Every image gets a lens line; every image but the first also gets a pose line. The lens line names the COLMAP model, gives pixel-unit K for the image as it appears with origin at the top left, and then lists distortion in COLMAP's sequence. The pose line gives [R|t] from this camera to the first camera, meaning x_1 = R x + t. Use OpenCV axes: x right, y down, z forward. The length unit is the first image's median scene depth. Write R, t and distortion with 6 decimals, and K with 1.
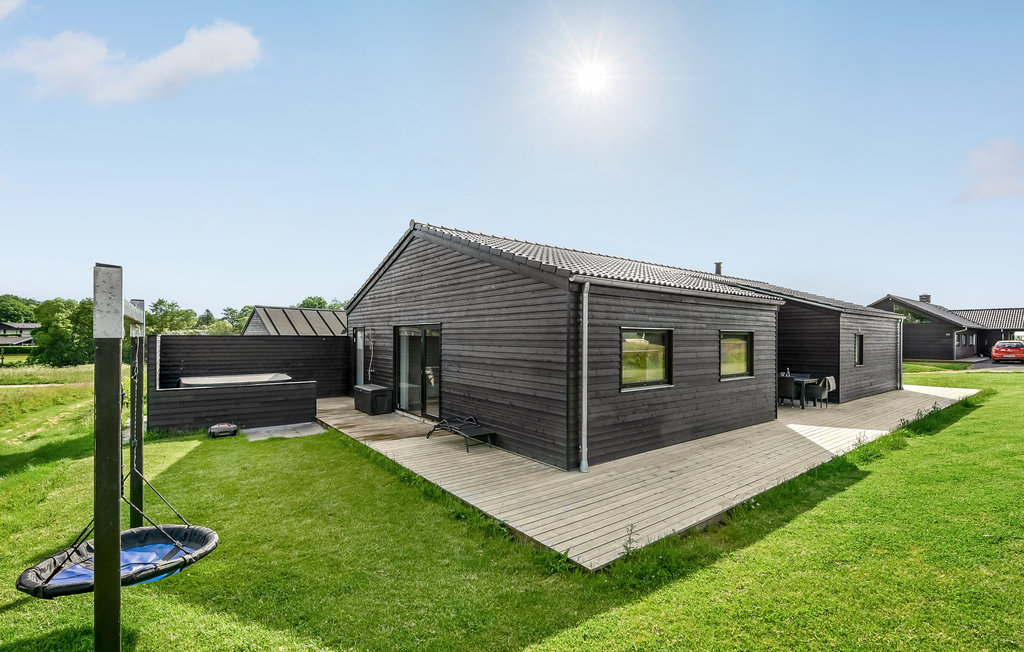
lens RADIAL K [[455.5, 0, 513.1], [0, 455.5, 340.8], [0, 0, 1]] dist [-0.010369, -0.000136]
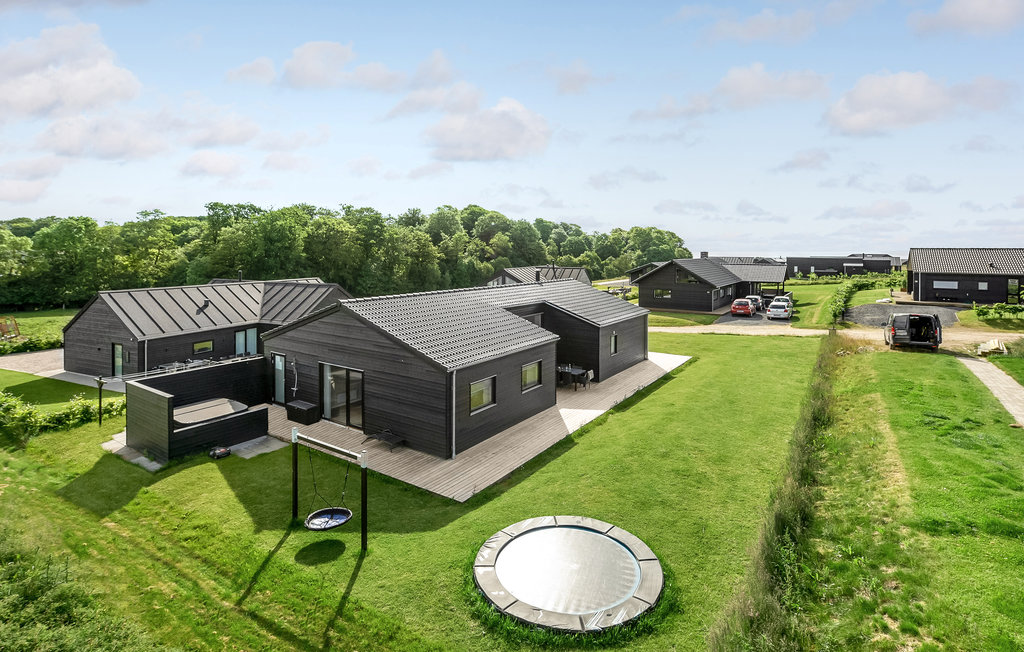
lens RADIAL K [[516.9, 0, 507.0], [0, 516.9, 265.2], [0, 0, 1]] dist [0.003243, 0.000122]
pose [[0.951552, -0.009480, 0.307342, -0.241918], [0.002974, 0.999762, 0.021630, -0.472787], [-0.307473, -0.019668, 0.951353, -0.962837]]
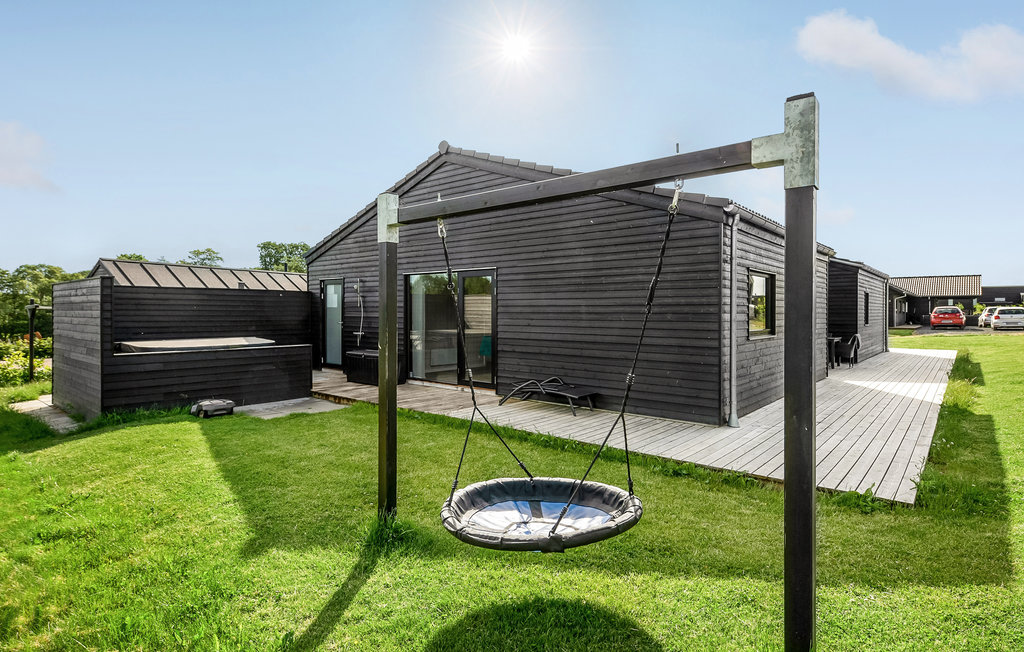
lens RADIAL K [[543.9, 0, 508.1], [0, 543.9, 322.1], [0, 0, 1]] dist [0.011046, -0.000613]
pose [[0.978189, -0.006621, 0.207610, -0.350133], [0.003936, 0.999903, 0.013343, 0.046935], [-0.207678, -0.012234, 0.978121, 0.034241]]
